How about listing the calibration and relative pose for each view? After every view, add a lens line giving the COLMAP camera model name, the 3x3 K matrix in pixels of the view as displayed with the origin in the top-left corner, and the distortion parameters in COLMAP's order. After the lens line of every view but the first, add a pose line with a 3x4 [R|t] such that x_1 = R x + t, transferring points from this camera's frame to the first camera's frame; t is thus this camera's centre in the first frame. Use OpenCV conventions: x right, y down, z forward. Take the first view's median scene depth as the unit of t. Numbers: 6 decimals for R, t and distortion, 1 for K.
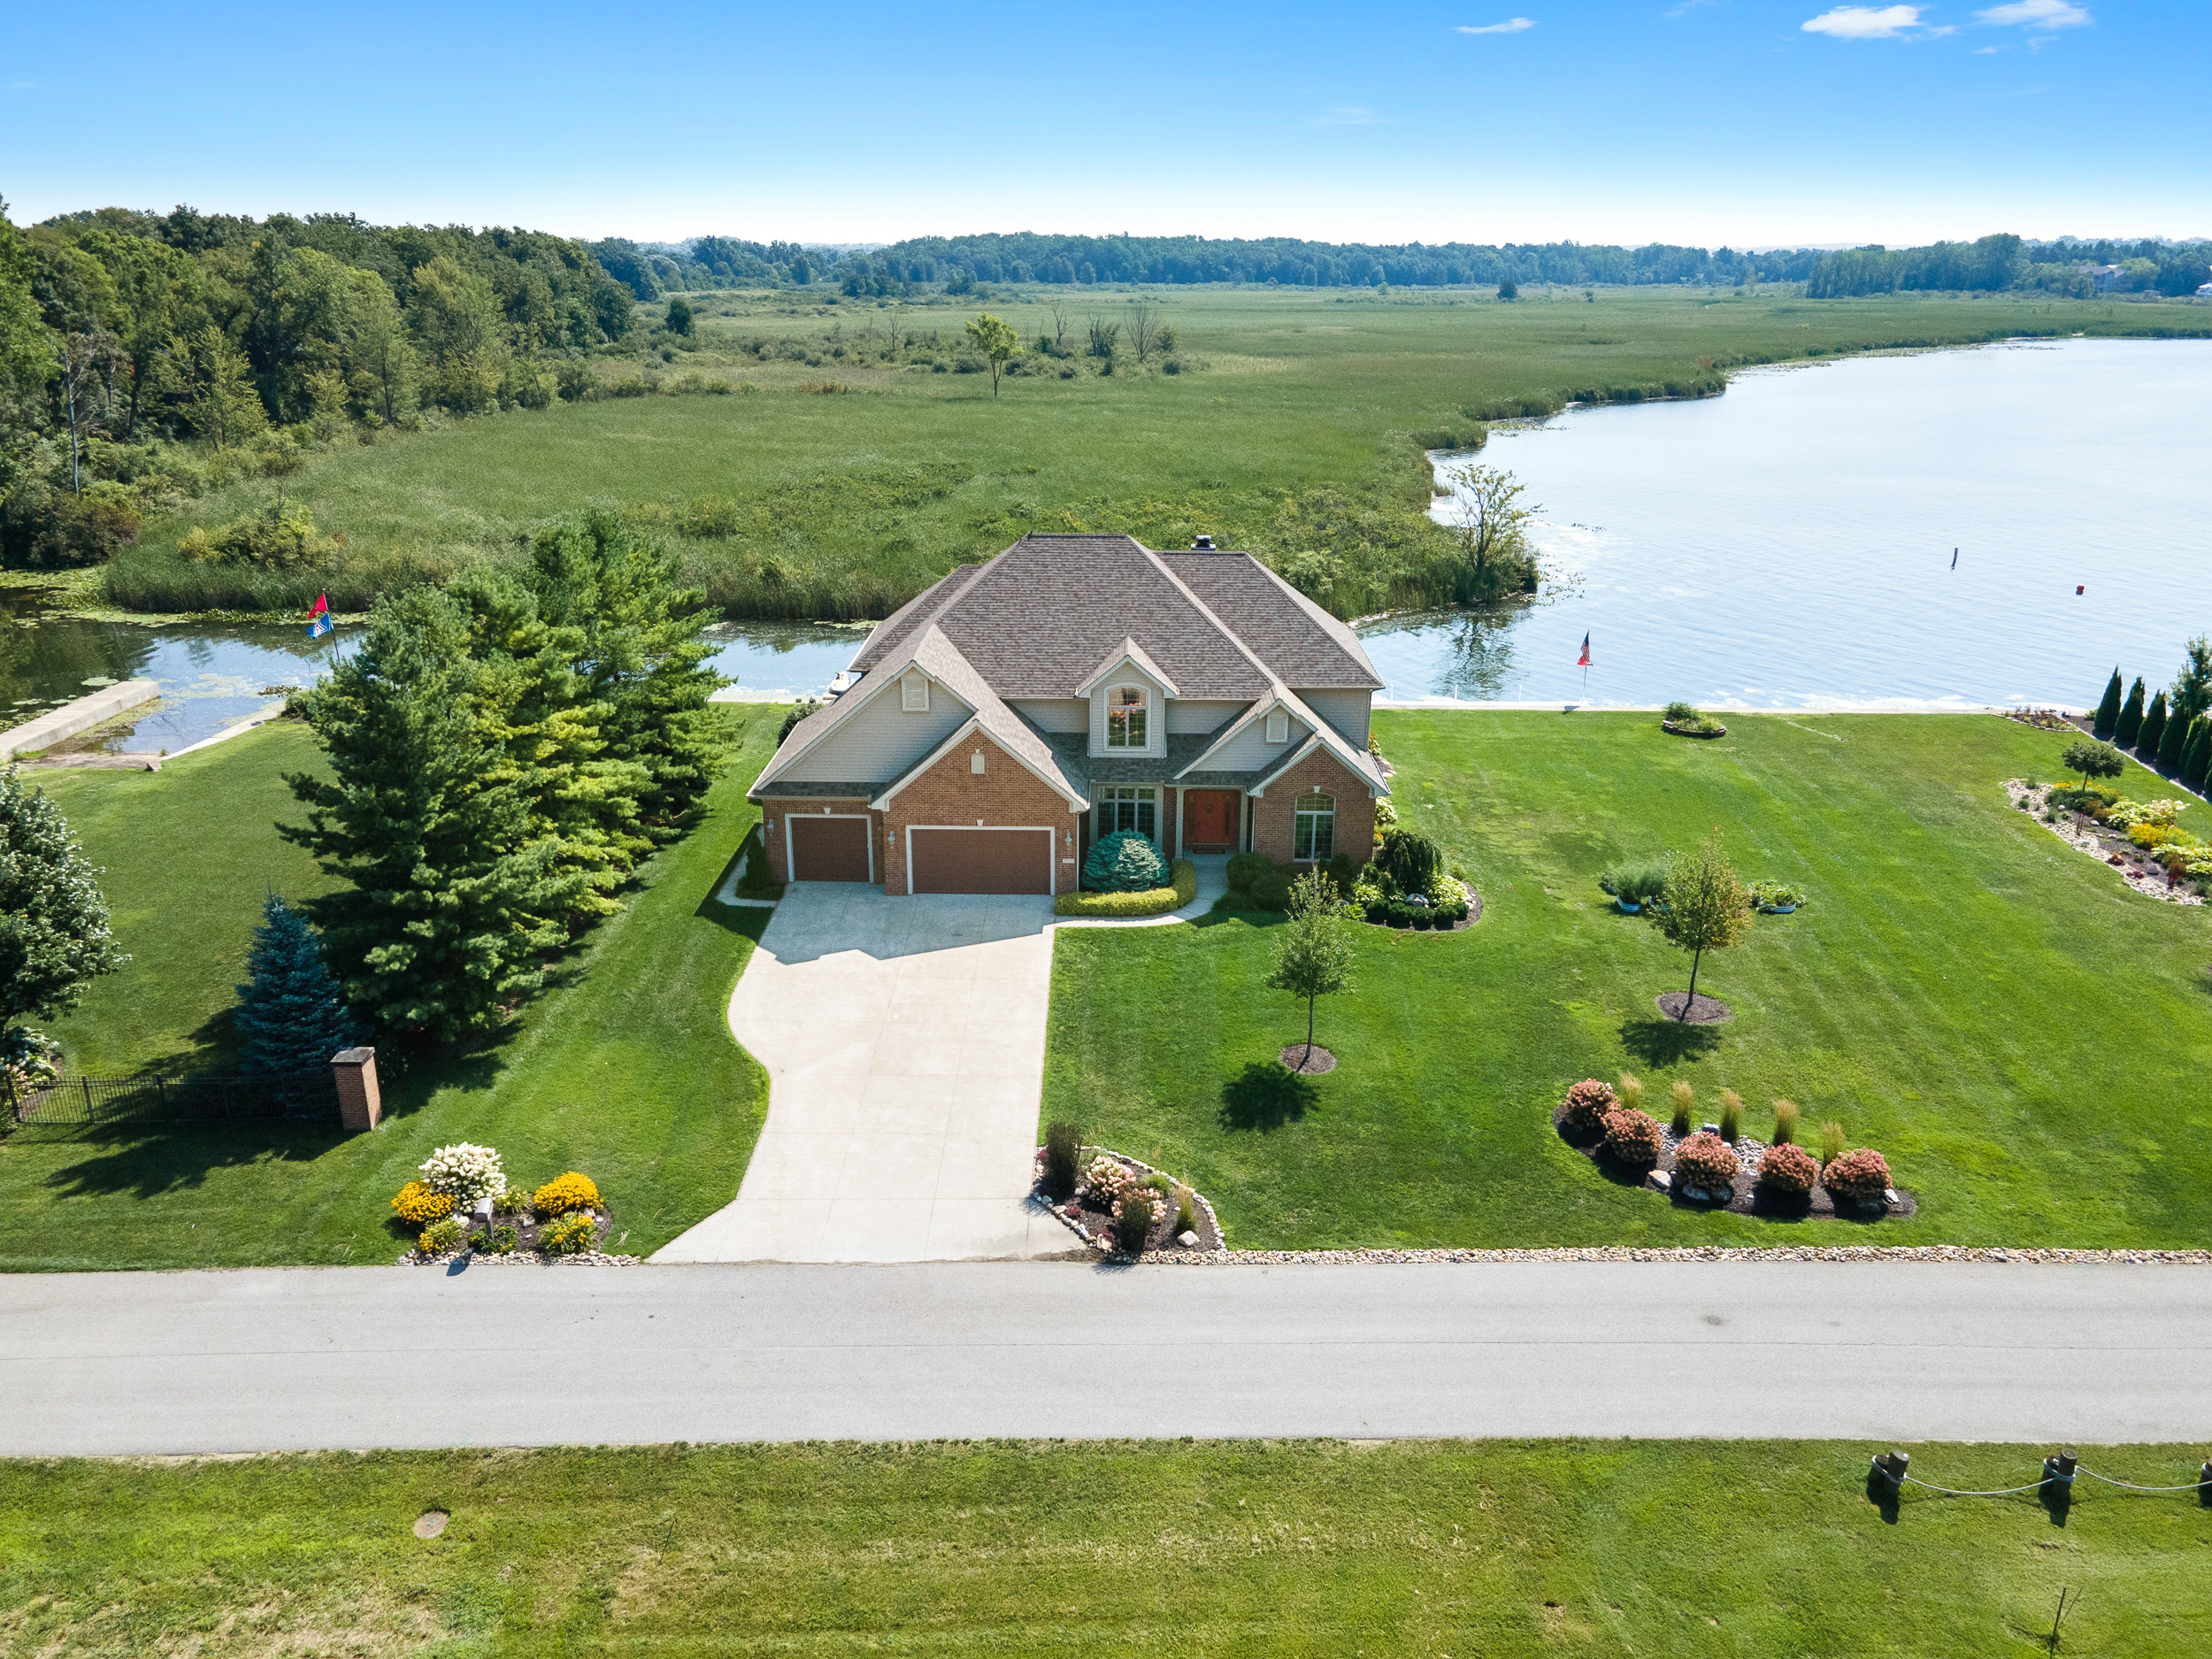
lens RADIAL K [[1572.1, 0, 1106.0], [0, 1572.1, 829.5], [0, 0, 1]] dist [0.025076, 0.030083]
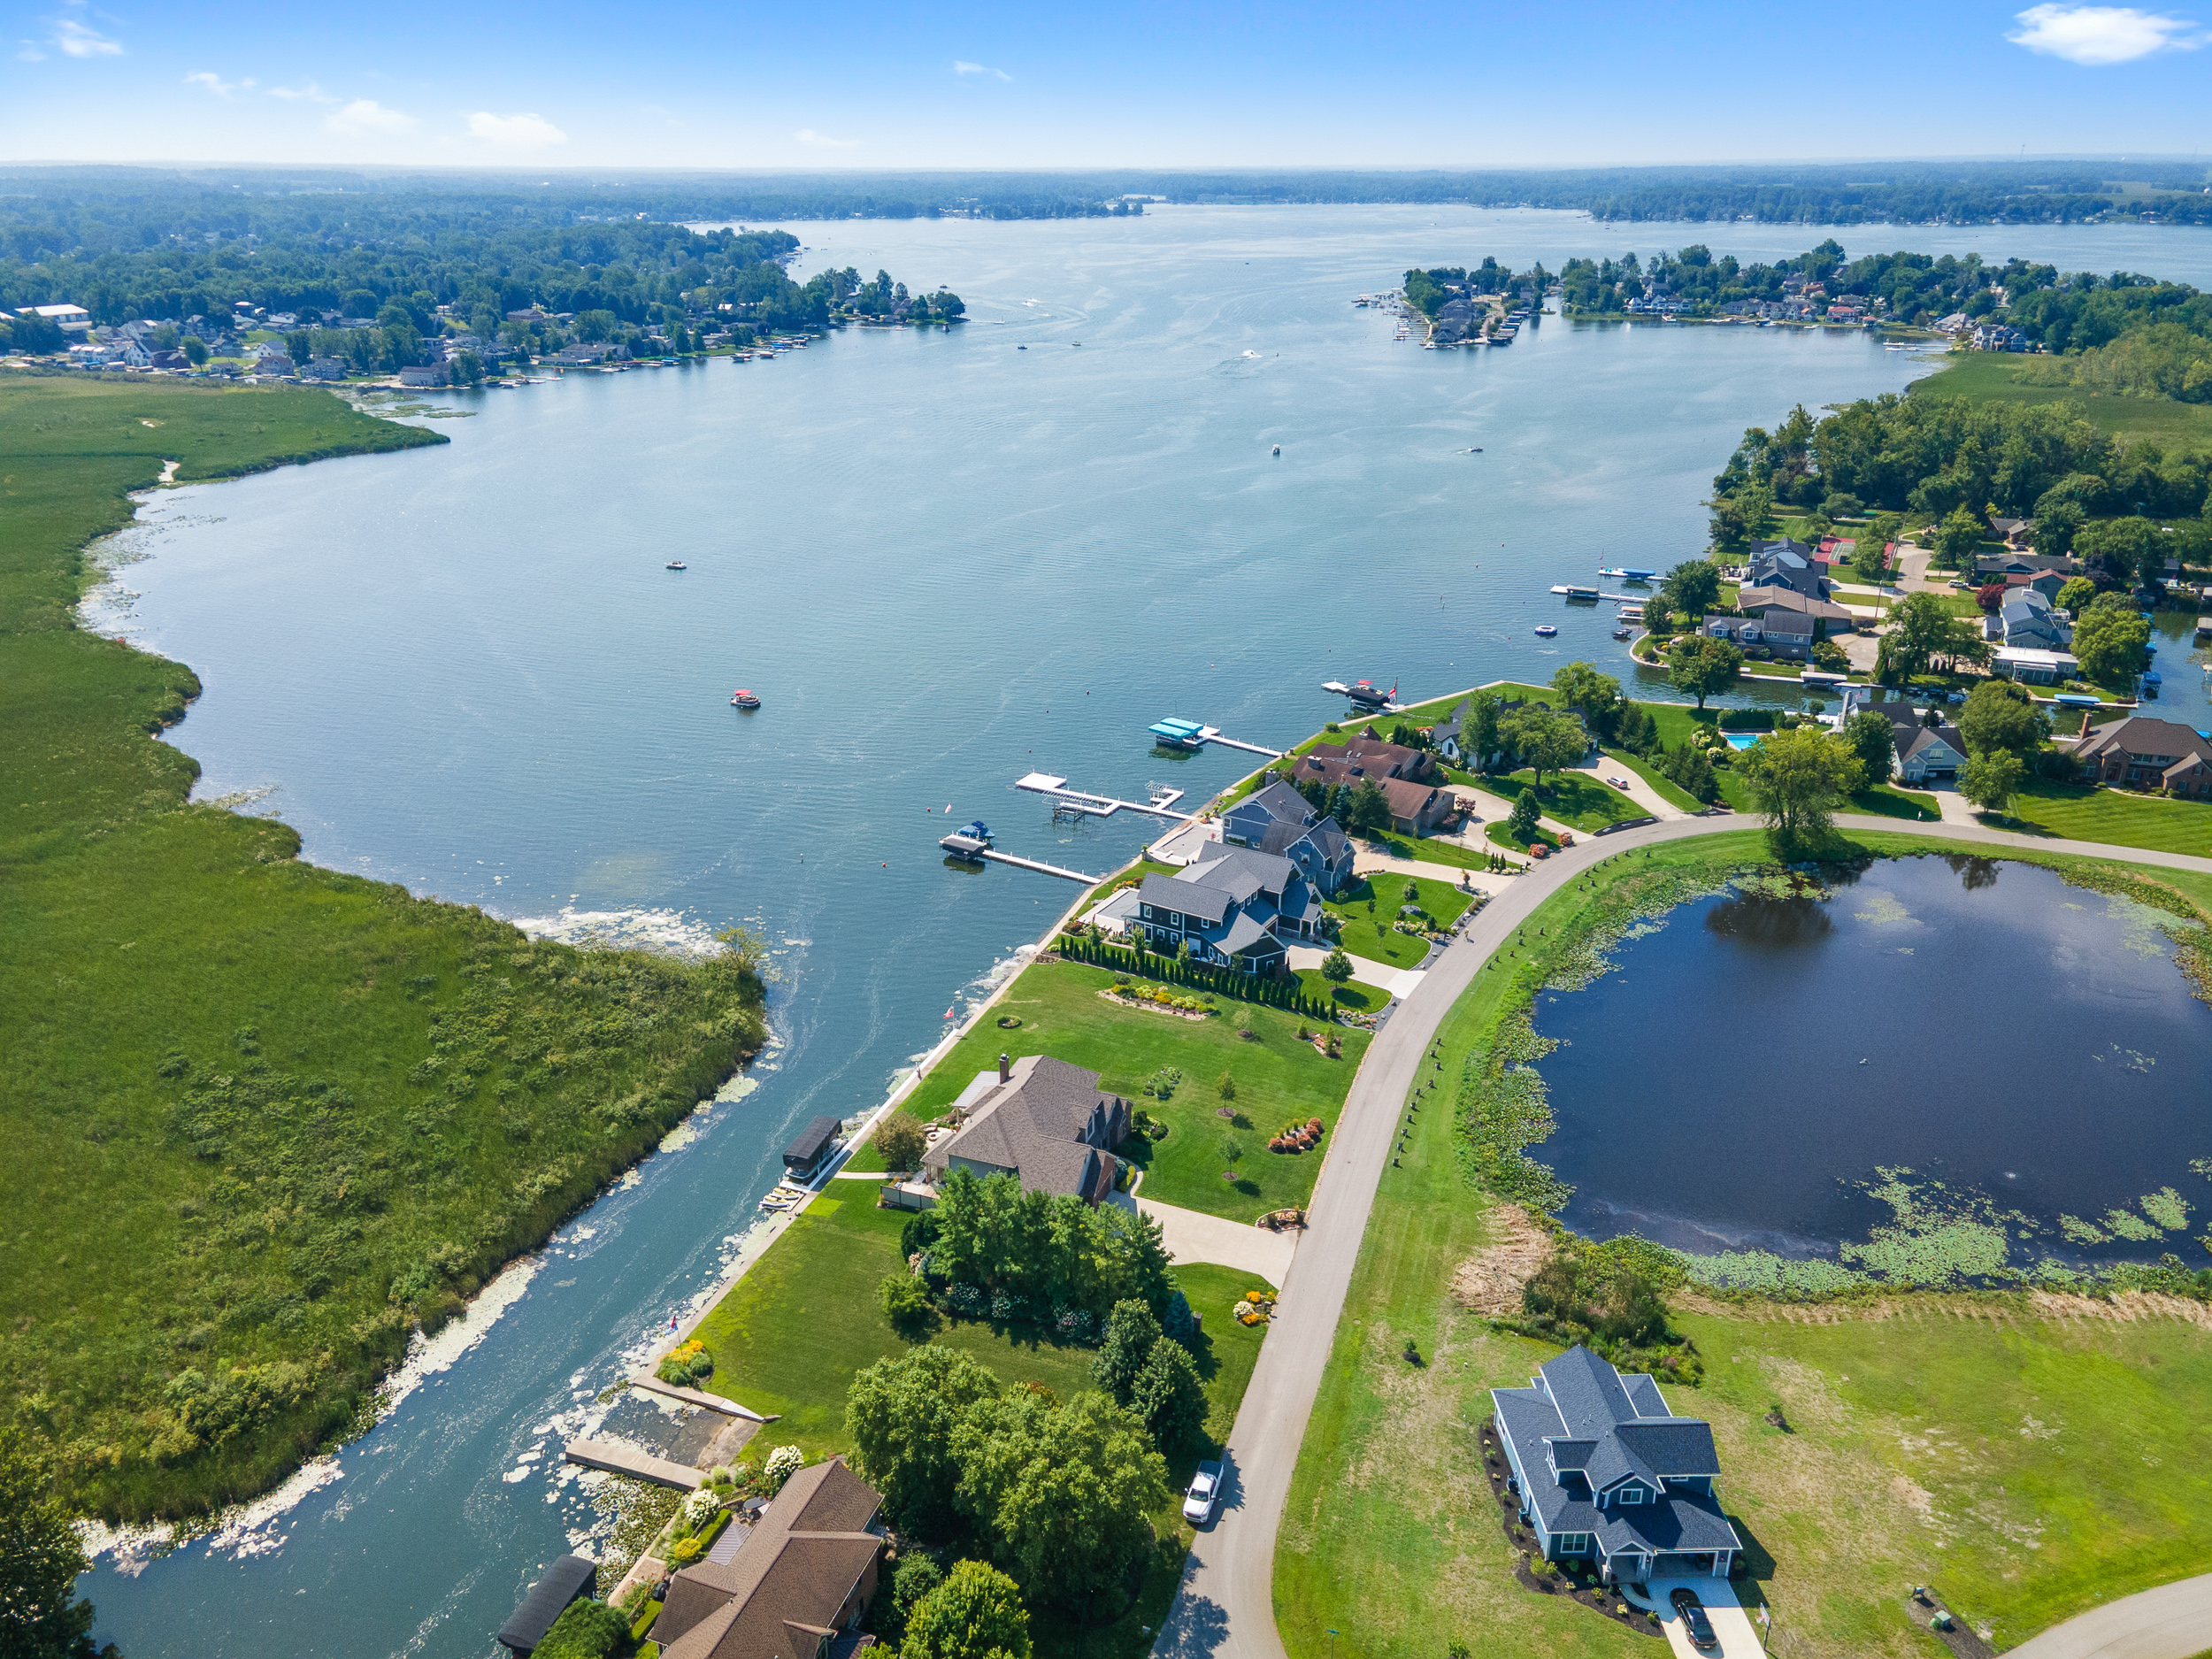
lens RADIAL K [[1514.5, 0, 1106.0], [0, 1514.5, 829.5], [0, 0, 1]] dist [0.048772, 0.000549]
pose [[0.342461, -0.347245, 0.873007, -2.166482], [0.315722, 0.917691, 0.241168, -1.202468], [-0.884895, 0.193037, 0.423907, -0.328144]]
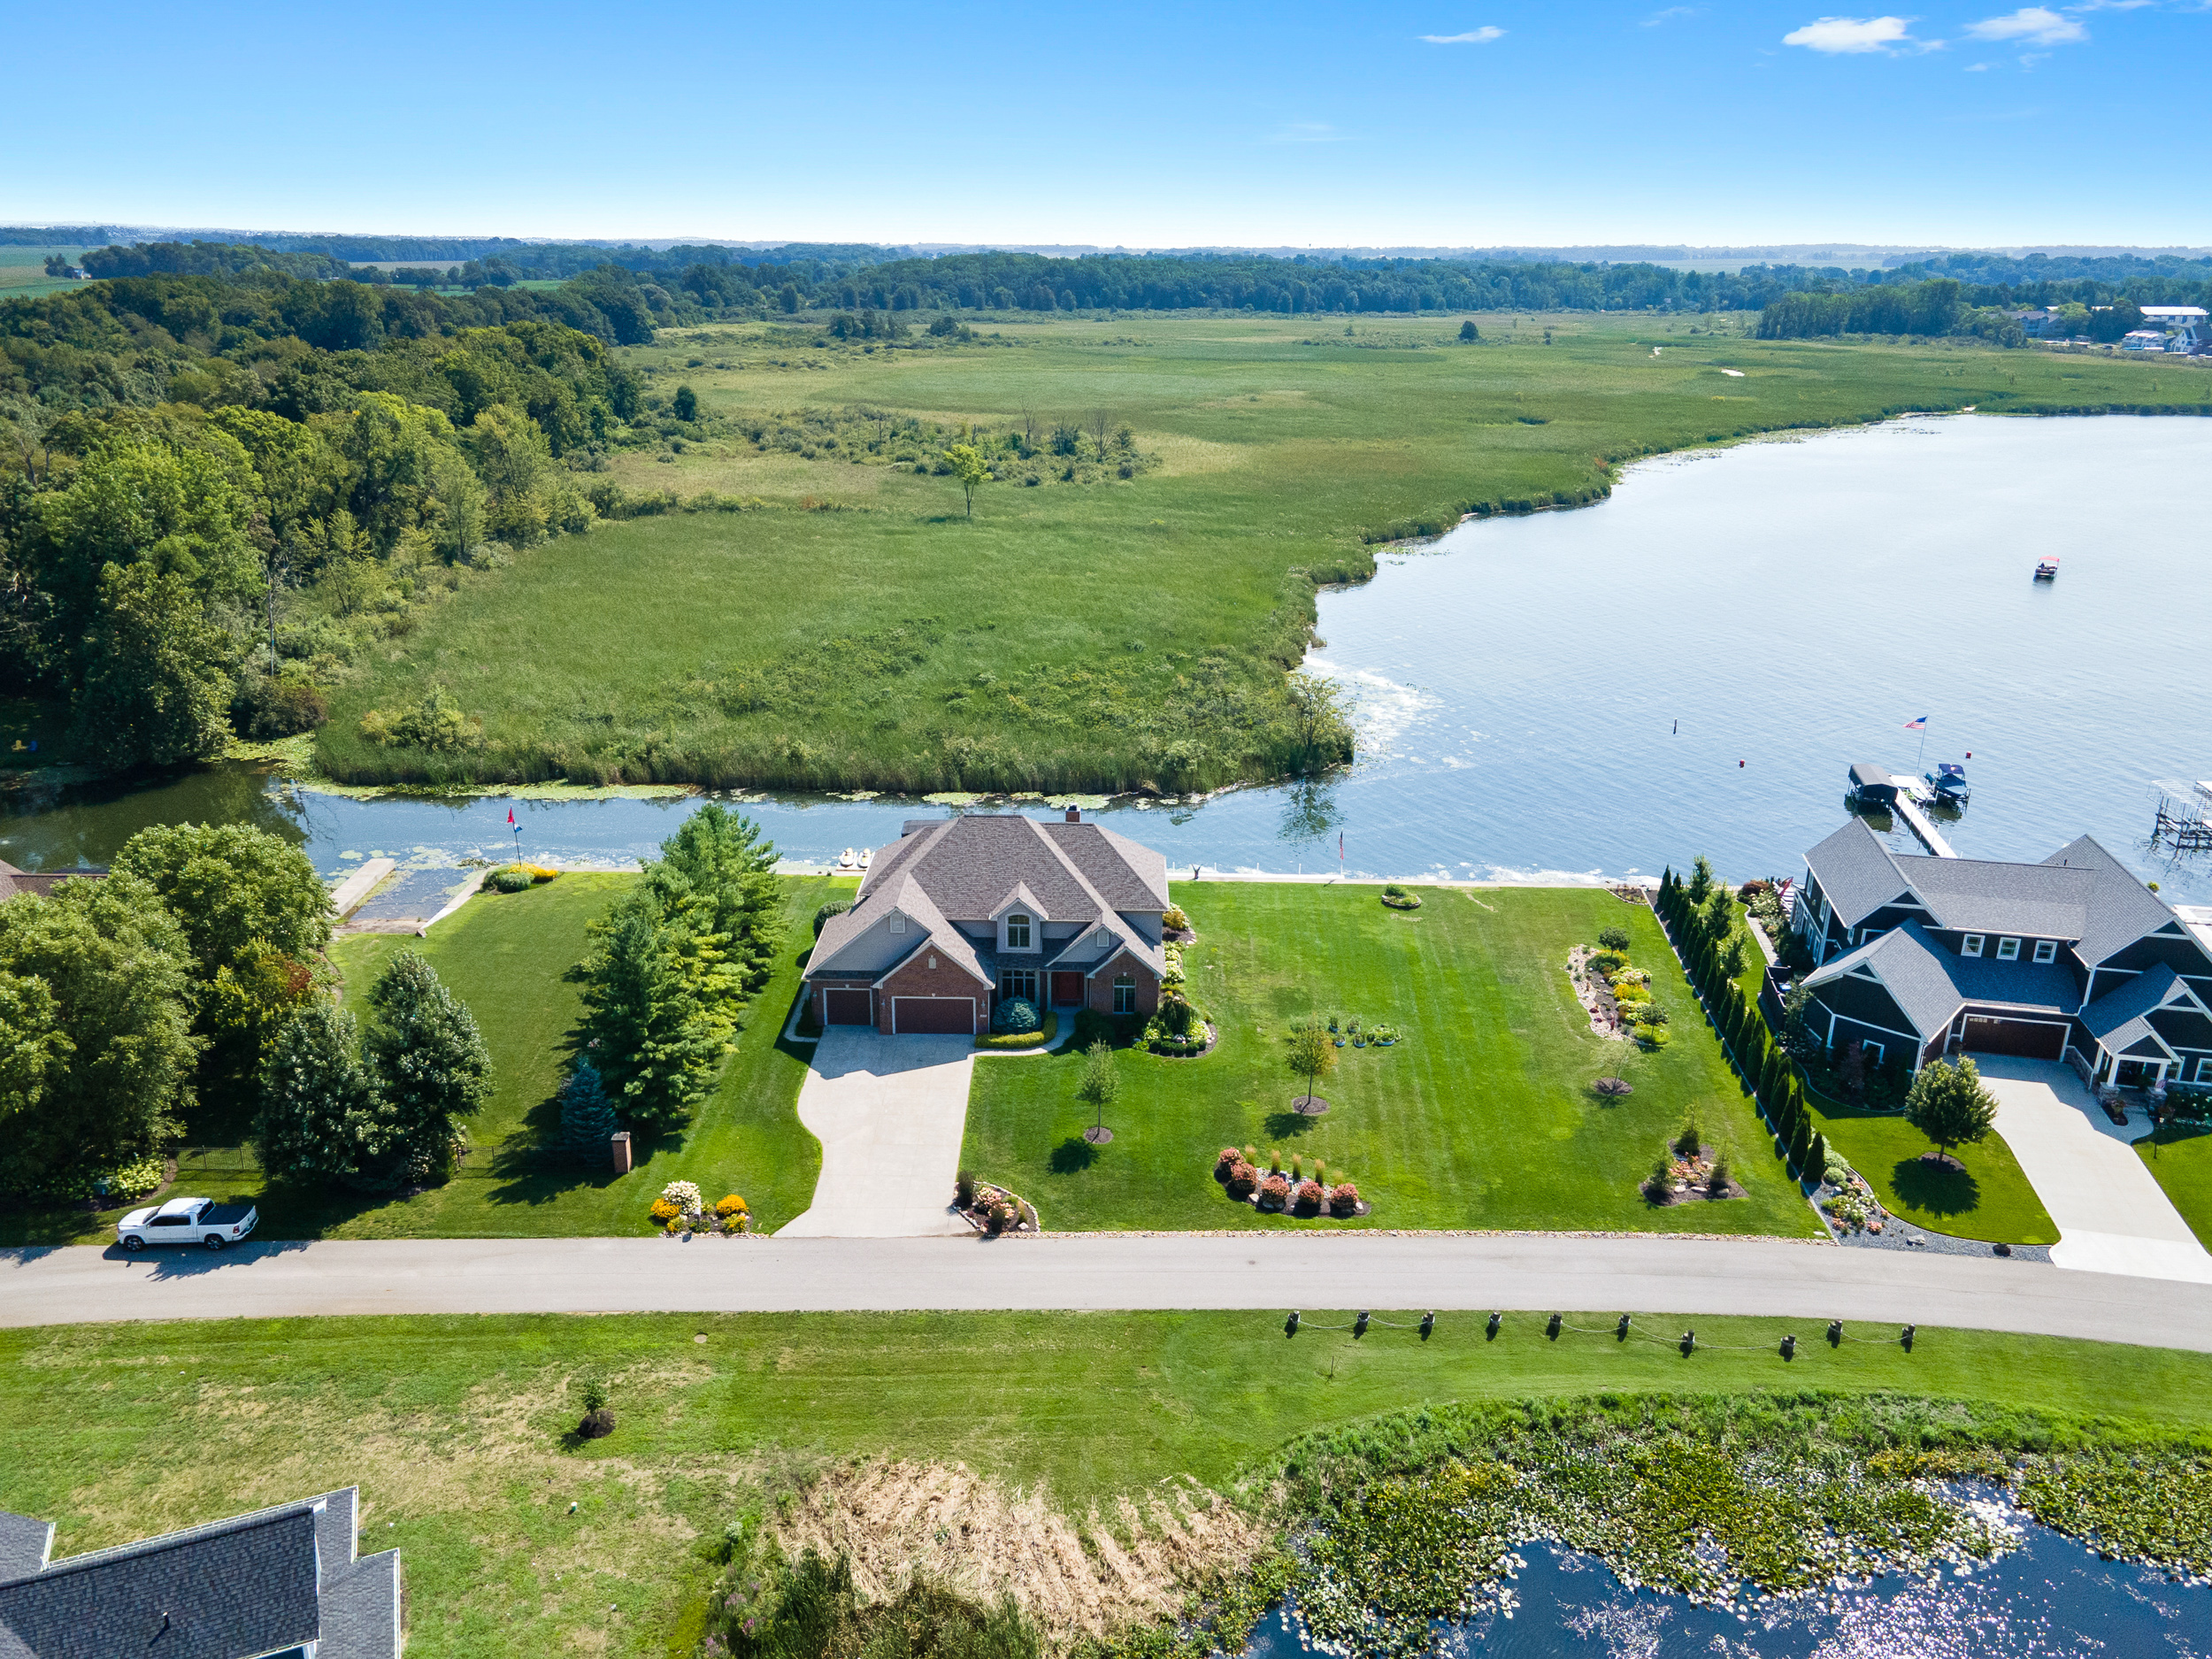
lens RADIAL K [[1572.1, 0, 1106.0], [0, 1572.1, 829.5], [0, 0, 1]] dist [0.025076, 0.030083]
pose [[0.999931, 0.004467, 0.010872, 0.087347], [-0.004448, 0.999989, -0.001760, -0.174239], [-0.010880, 0.001711, 0.999939, -0.719506]]
